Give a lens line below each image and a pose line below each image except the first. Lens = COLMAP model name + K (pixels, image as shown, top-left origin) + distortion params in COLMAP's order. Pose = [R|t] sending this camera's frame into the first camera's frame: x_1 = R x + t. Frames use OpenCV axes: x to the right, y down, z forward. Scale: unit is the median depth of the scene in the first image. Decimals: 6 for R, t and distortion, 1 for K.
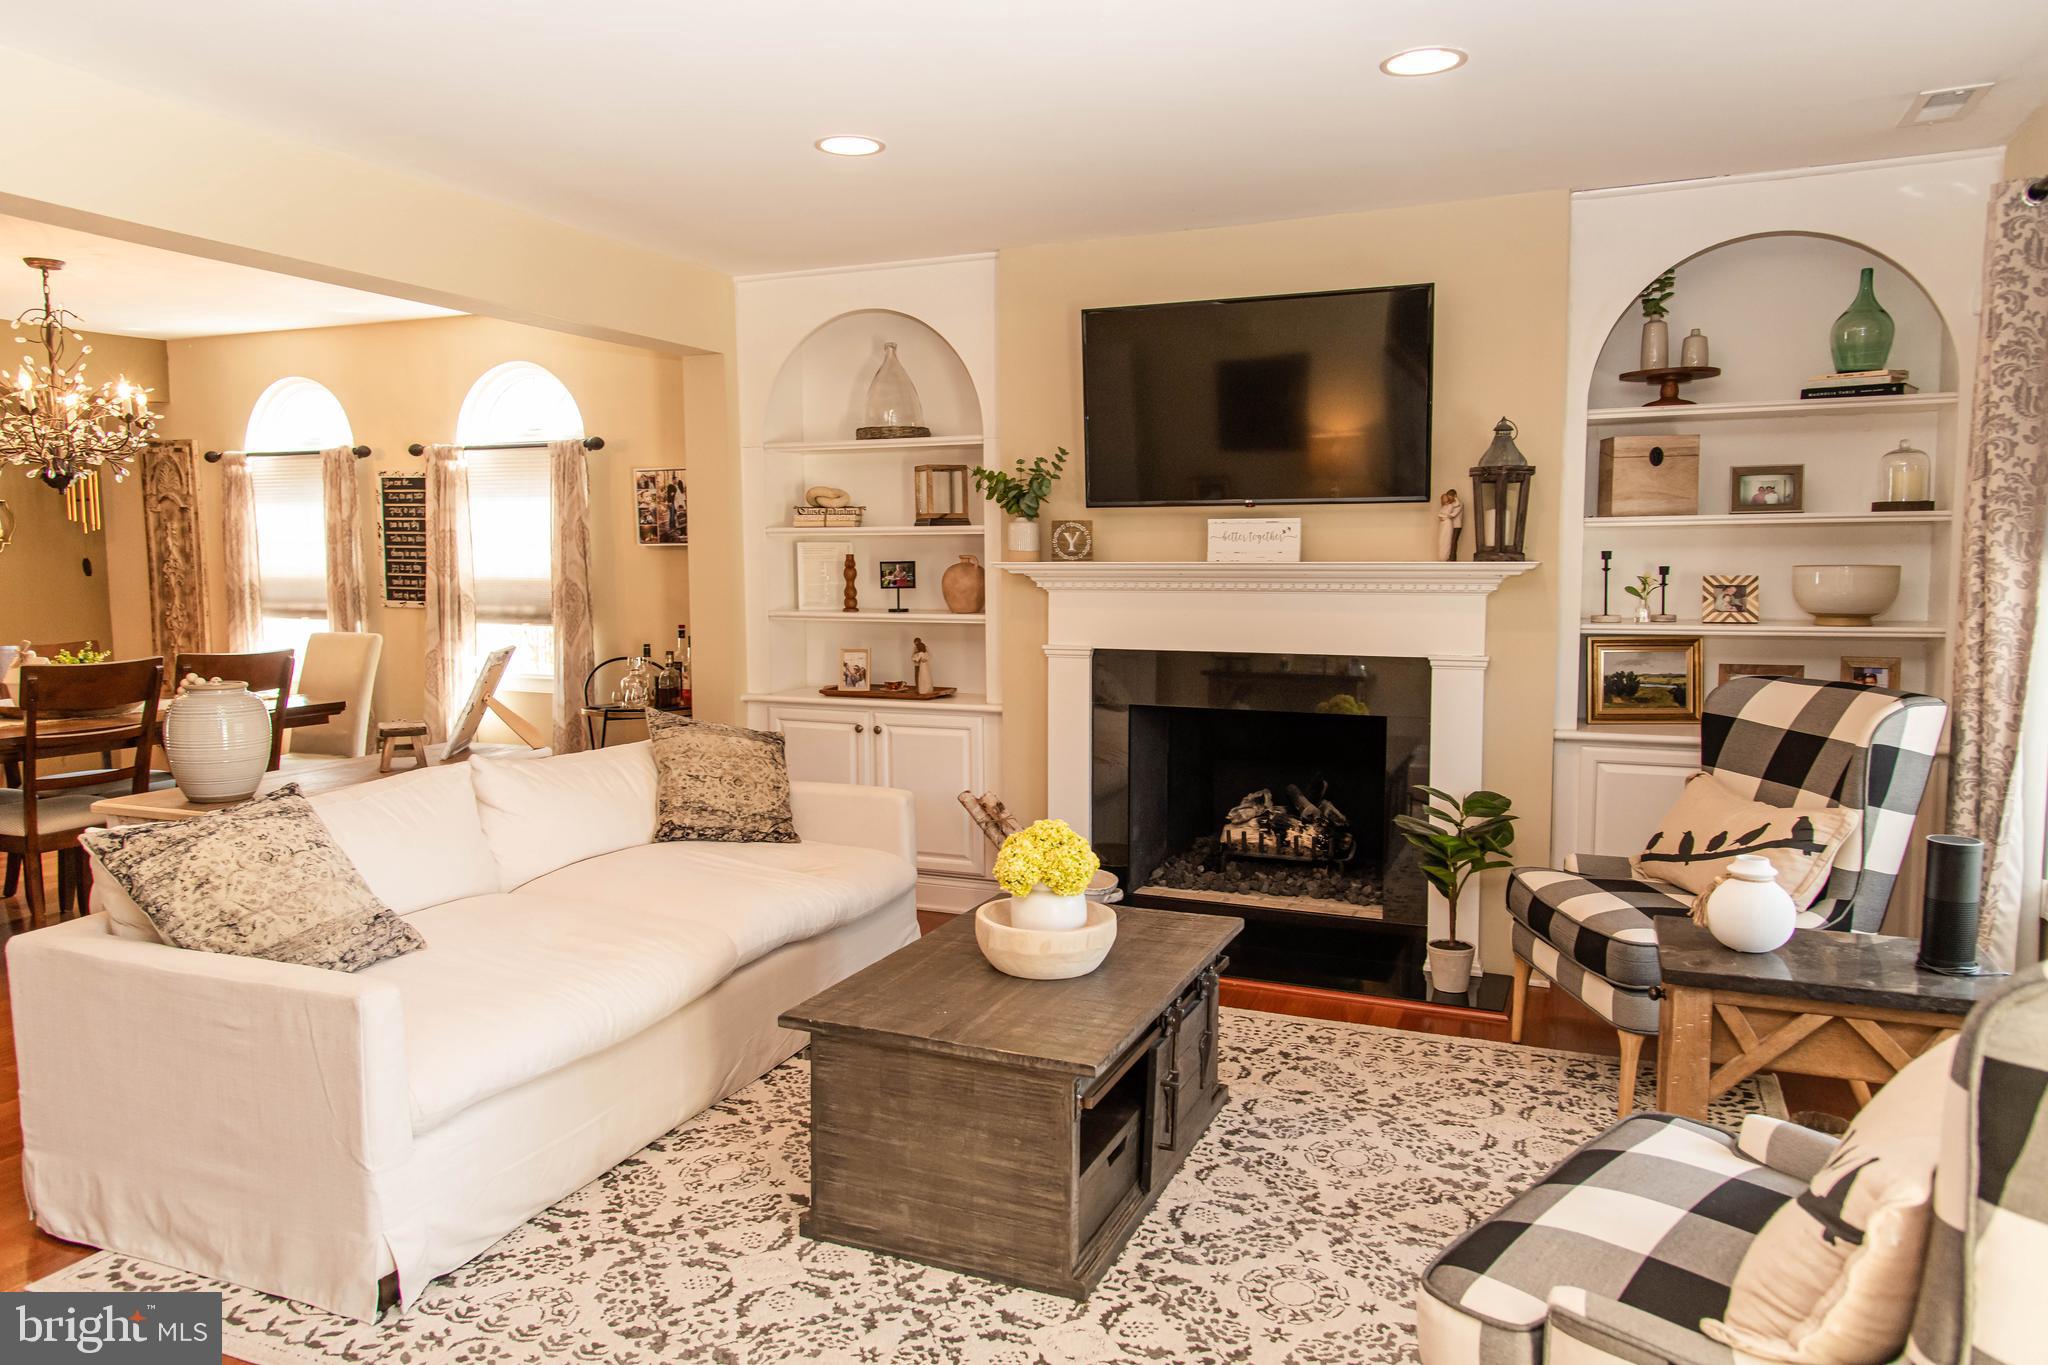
lens RADIAL K [[1368.4, 0, 1036.8], [0, 1368.4, 687.5], [0, 0, 1]] dist [0.014961, -0.017152]
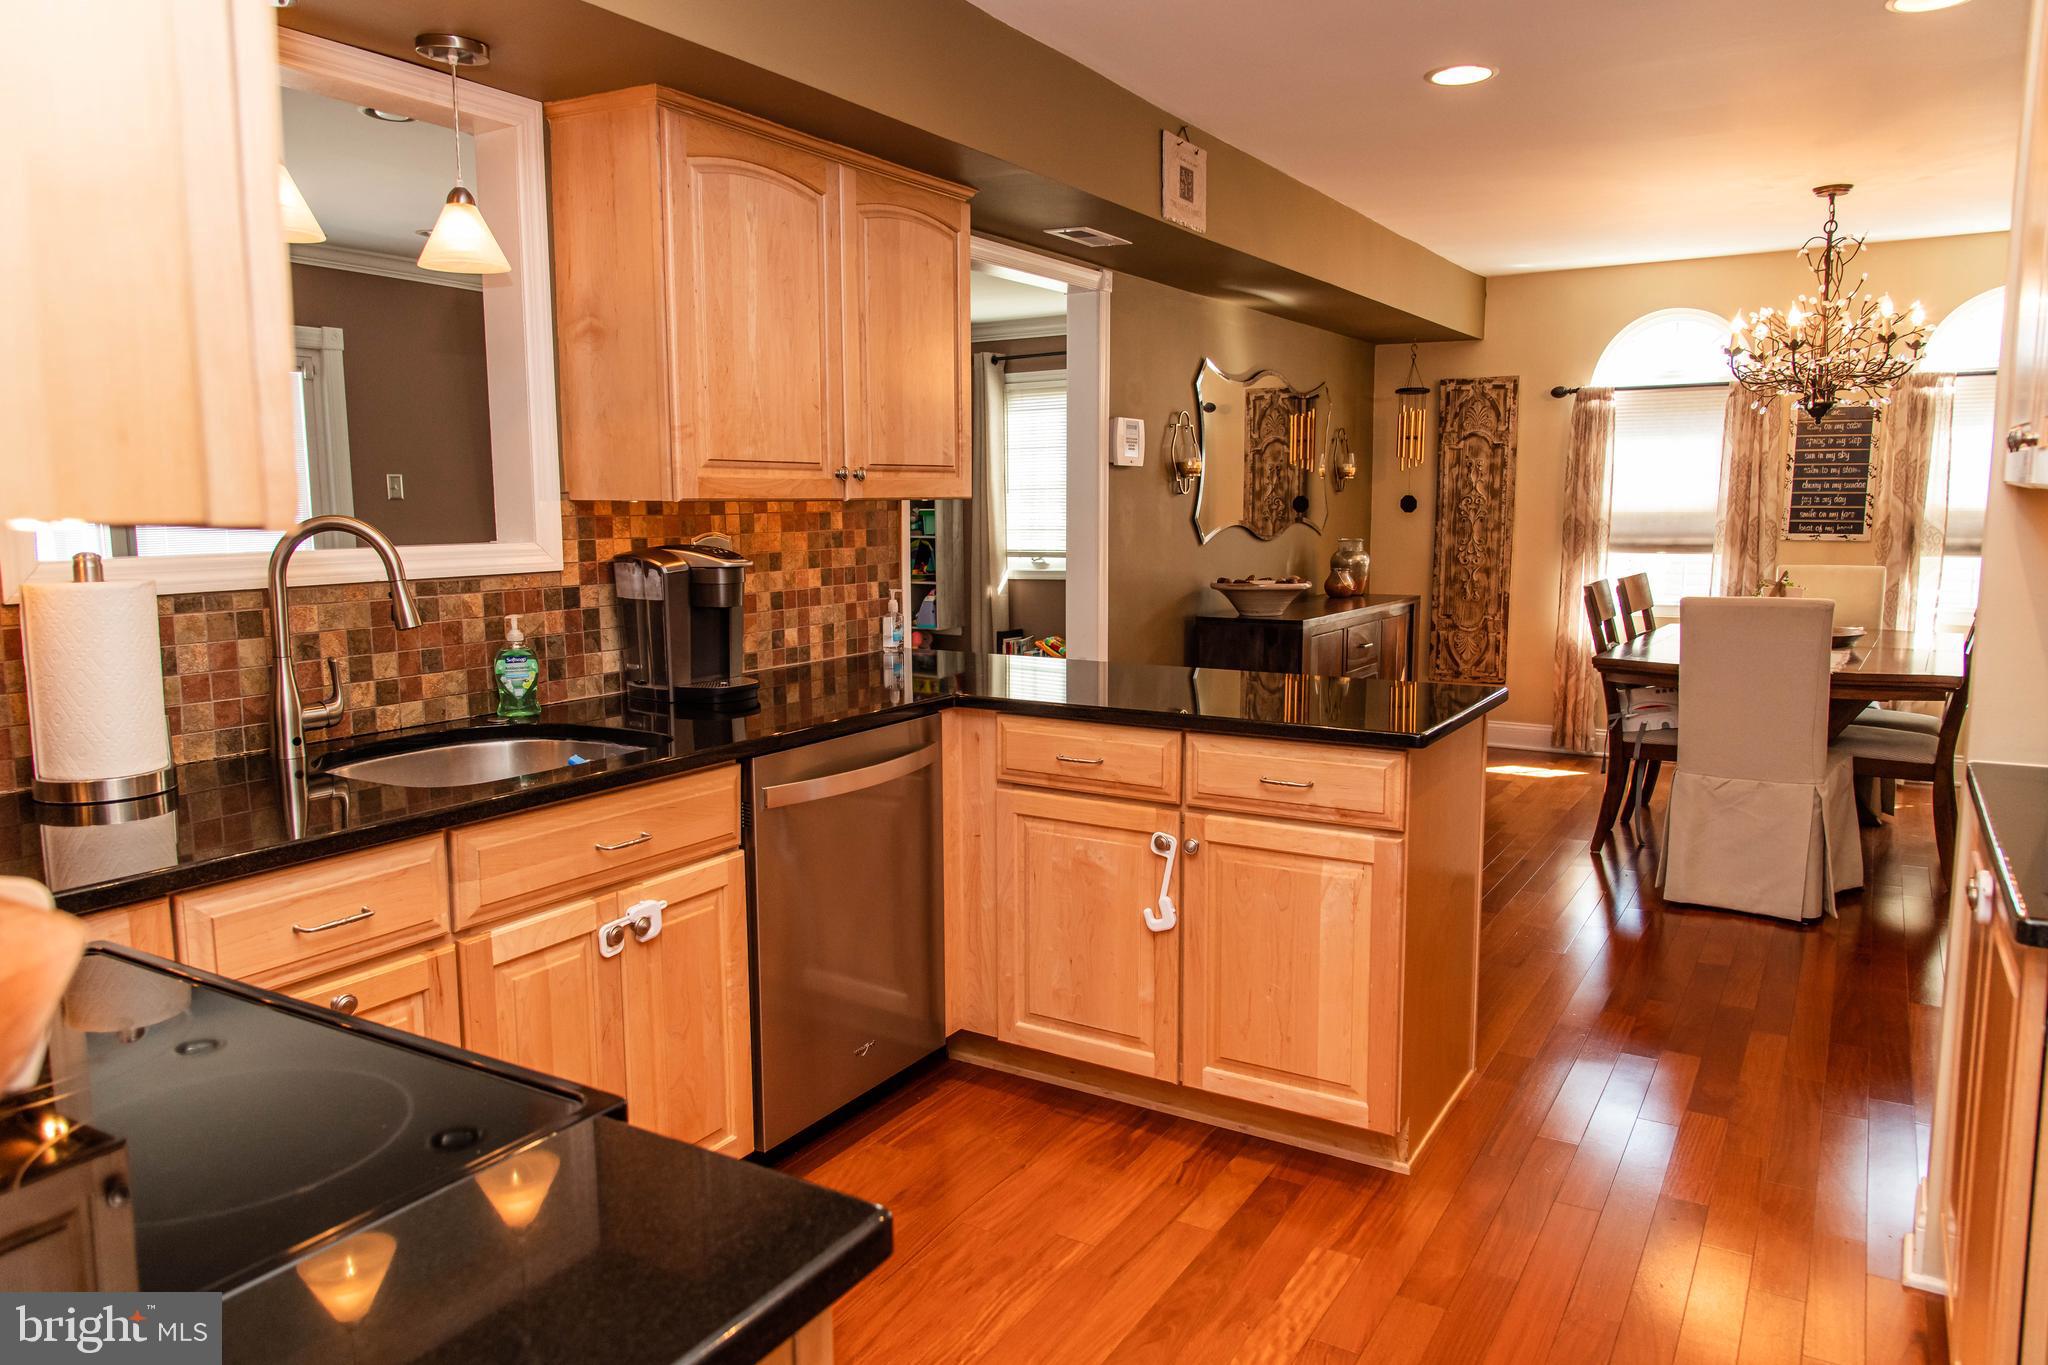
lens RADIAL K [[1368.4, 0, 1011.7], [0, 1368.4, 671.5], [0, 0, 1]] dist [0.014961, -0.017152]
pose [[0.984938, 0.012024, -0.172492, -0.872126], [-0.007628, 0.999630, 0.026124, 0.014265], [0.172742, -0.024415, 0.984664, -0.069404]]
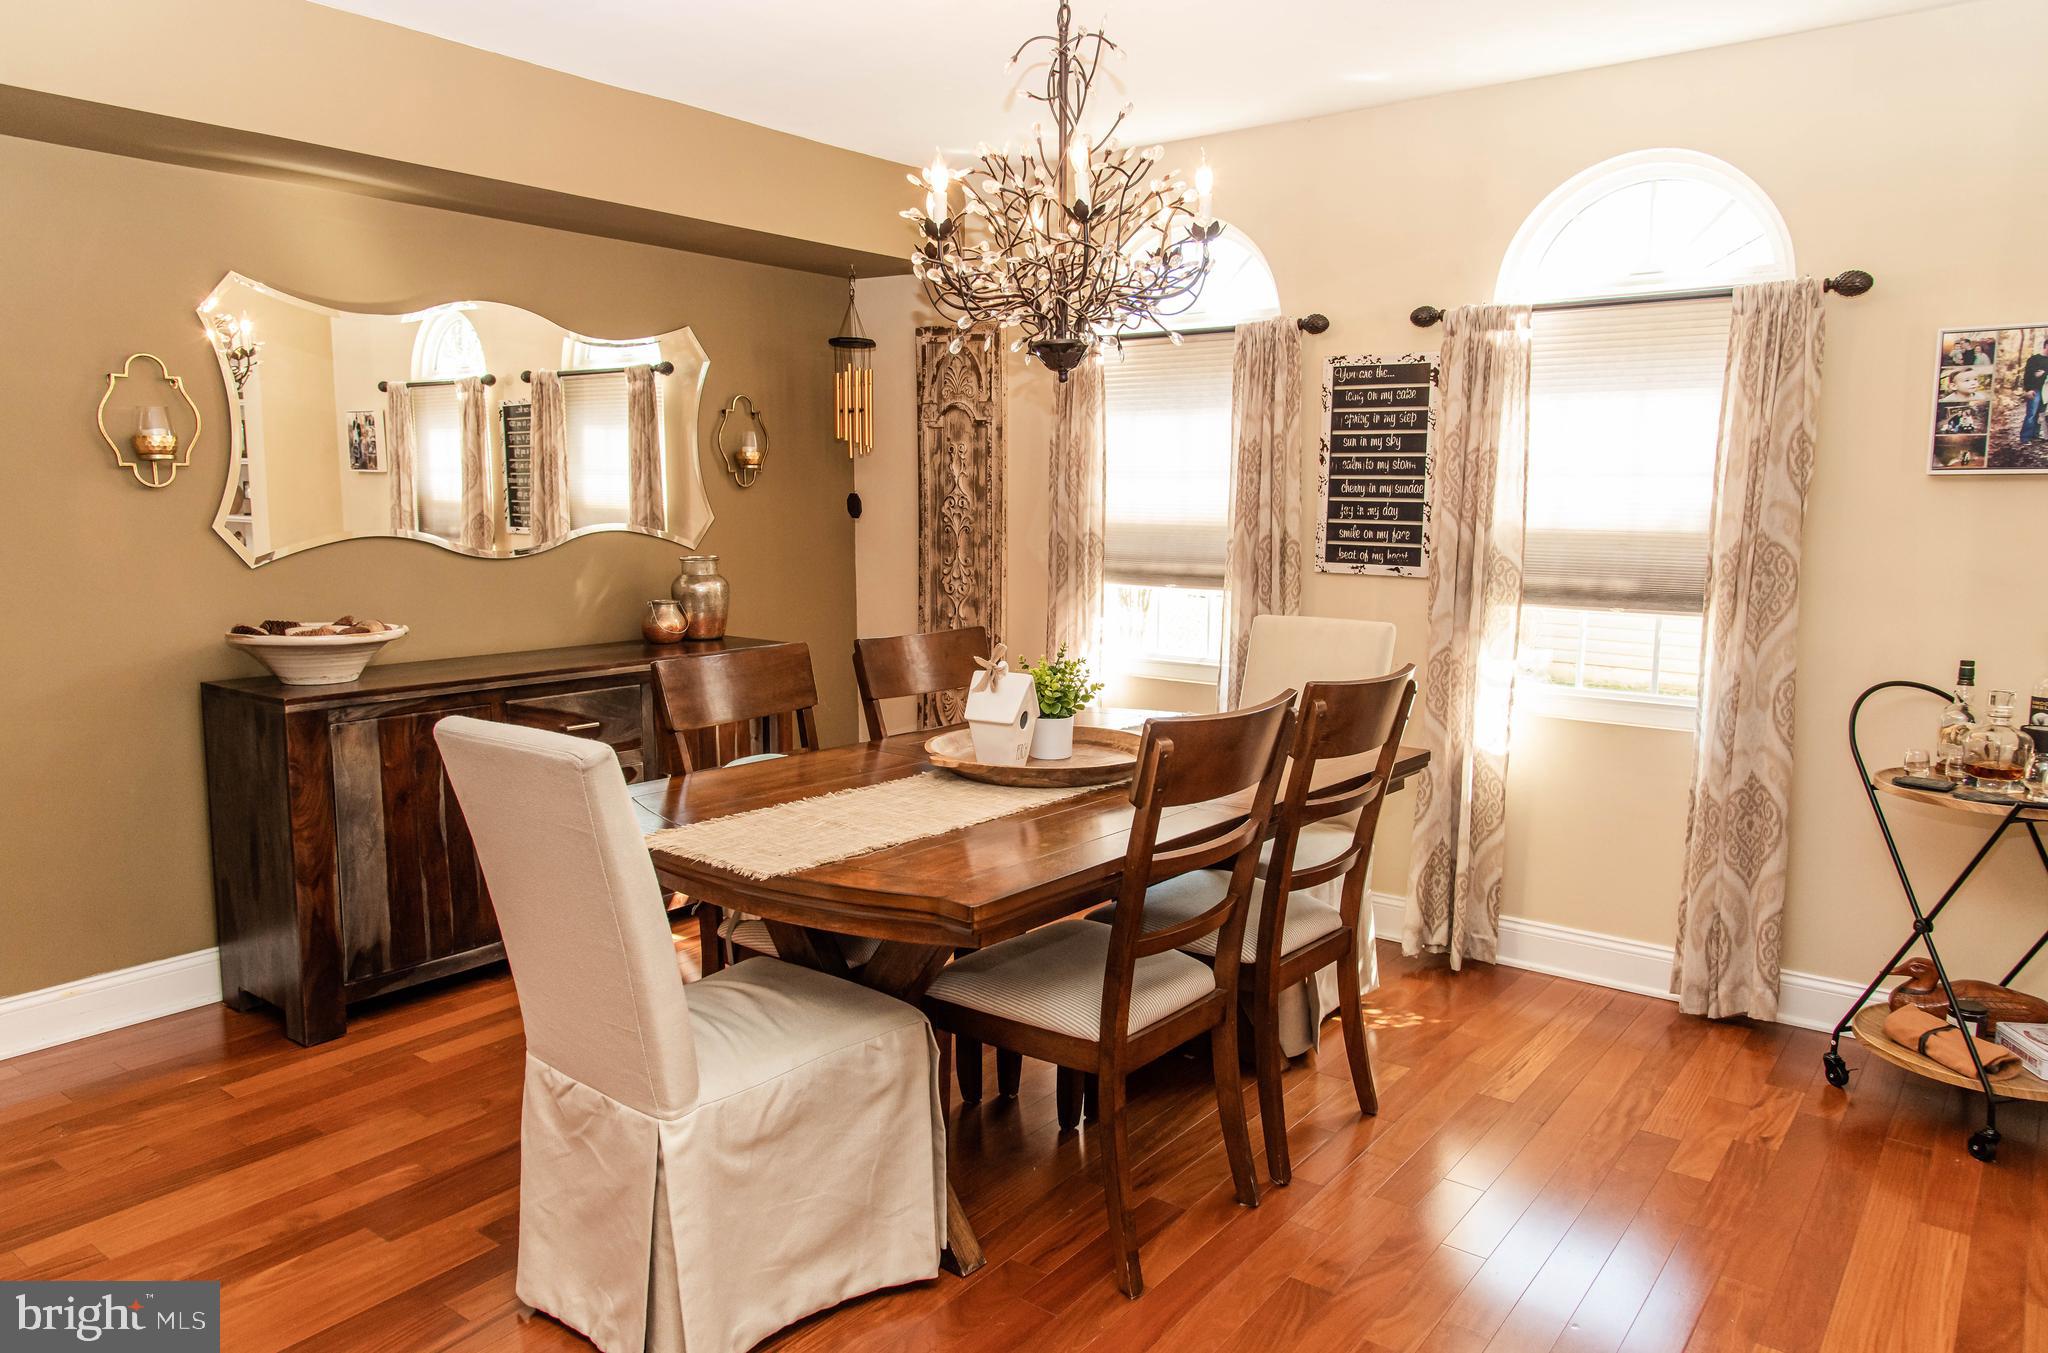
lens RADIAL K [[1368.4, 0, 1020.3], [0, 1368.4, 677.0], [0, 0, 1]] dist [0.014961, -0.017152]
pose [[0.964677, 0.039547, -0.260450, -0.453515], [-0.029533, 0.998671, 0.042249, -0.033830], [0.261775, -0.033065, 0.964562, 0.358952]]
